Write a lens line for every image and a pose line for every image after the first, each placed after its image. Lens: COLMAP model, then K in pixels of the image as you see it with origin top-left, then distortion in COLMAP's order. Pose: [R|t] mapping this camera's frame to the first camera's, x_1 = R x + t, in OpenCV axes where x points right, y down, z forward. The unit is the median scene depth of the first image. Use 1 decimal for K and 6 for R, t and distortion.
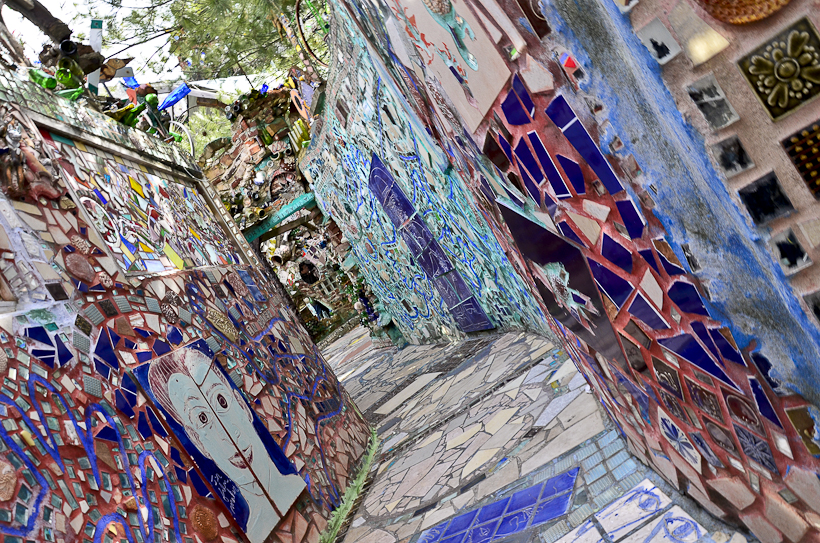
lens RADIAL K [[615.4, 0, 404.9], [0, 615.4, 265.7], [0, 0, 1]] dist [-0.094861, 0.029571]
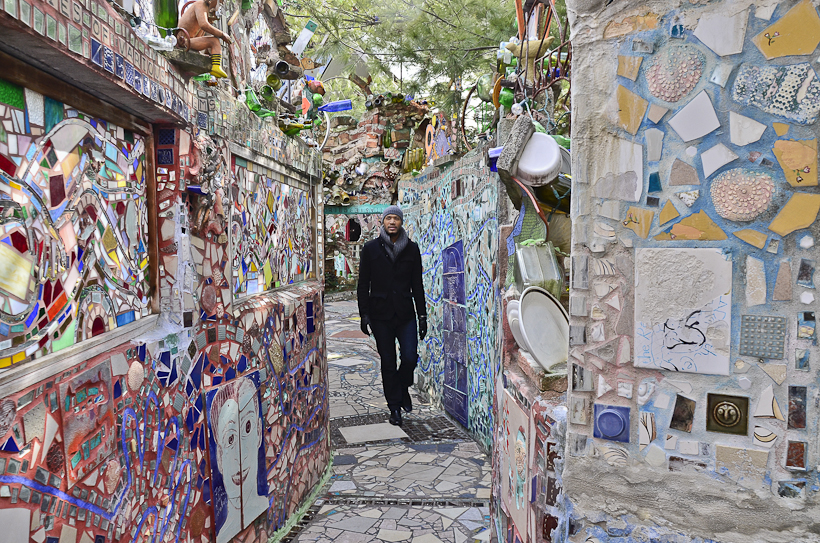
lens RADIAL K [[615.4, 0, 412.4], [0, 615.4, 279.1], [0, 0, 1]] dist [-0.094861, 0.029571]
pose [[0.845204, 0.534439, -0.002164, -0.150357], [-0.533004, 0.843218, 0.069931, -0.270142], [0.039199, -0.057953, 0.997549, -0.208064]]
